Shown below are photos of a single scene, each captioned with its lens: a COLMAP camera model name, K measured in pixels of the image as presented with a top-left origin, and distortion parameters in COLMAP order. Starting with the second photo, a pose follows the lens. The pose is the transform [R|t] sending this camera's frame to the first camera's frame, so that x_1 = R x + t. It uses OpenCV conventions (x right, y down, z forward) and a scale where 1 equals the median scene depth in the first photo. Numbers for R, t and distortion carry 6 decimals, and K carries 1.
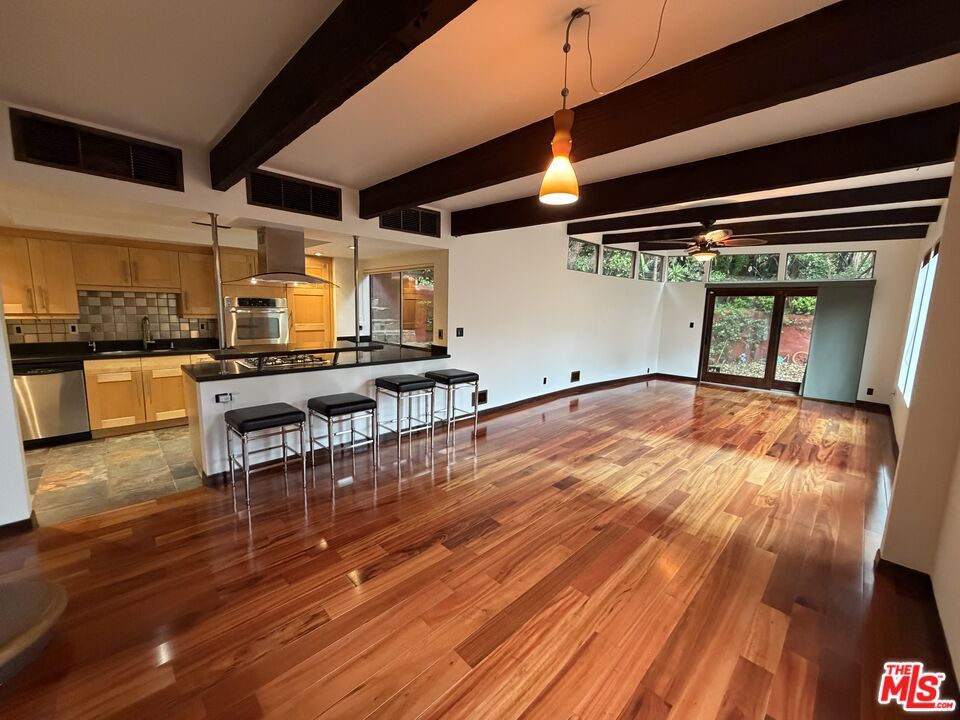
lens RADIAL K [[384.5, 0, 477.3], [0, 384.5, 361.3], [0, 0, 1]] dist [0.000858, -0.000177]
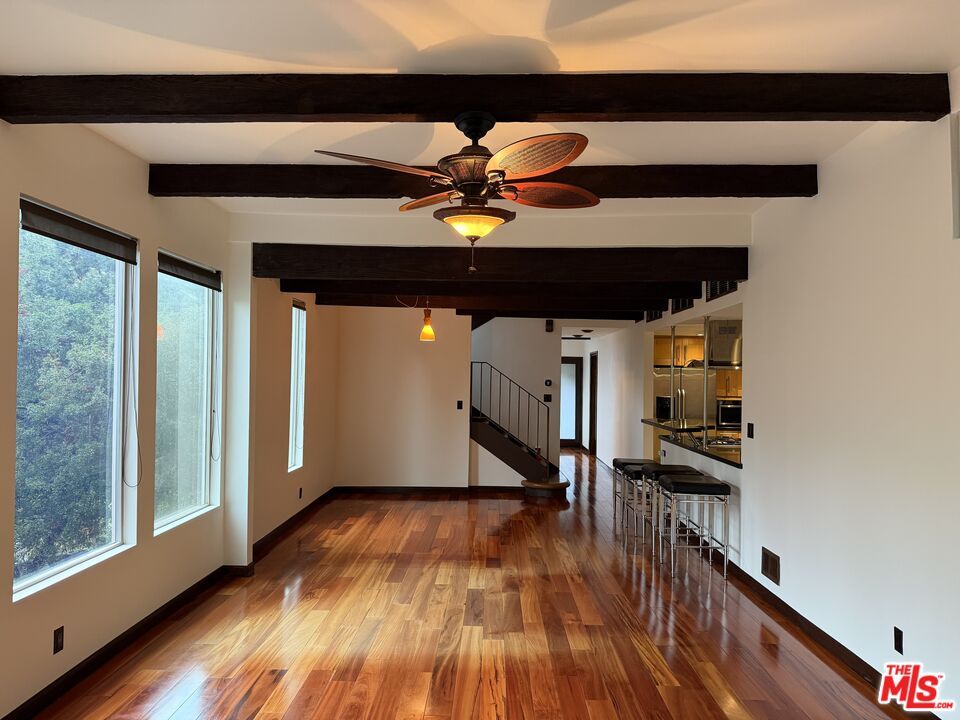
lens RADIAL K [[673.0, 0, 479.0], [0, 673.0, 360.6], [0, 0, 1]] dist [0.045239, -0.001042]
pose [[-0.718720, -0.049669, -0.693523, 1.304496], [-0.126518, 0.990136, 0.060203, -0.252896], [0.683692, 0.131012, -0.717914, 1.899756]]
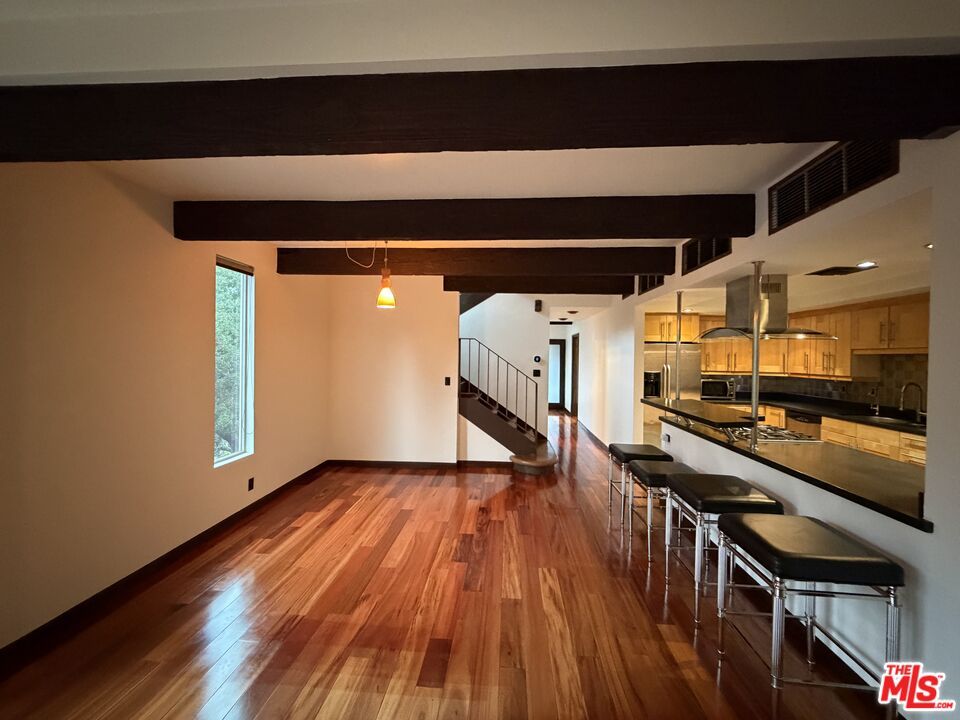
lens RADIAL K [[384.5, 0, 478.9], [0, 384.5, 357.7], [0, 0, 1]] dist [0.000858, -0.000177]
pose [[-0.757004, -0.028251, -0.652800, 0.509746], [-0.117699, 0.988619, 0.093702, -0.169457], [0.642723, 0.147766, -0.751713, 1.254913]]
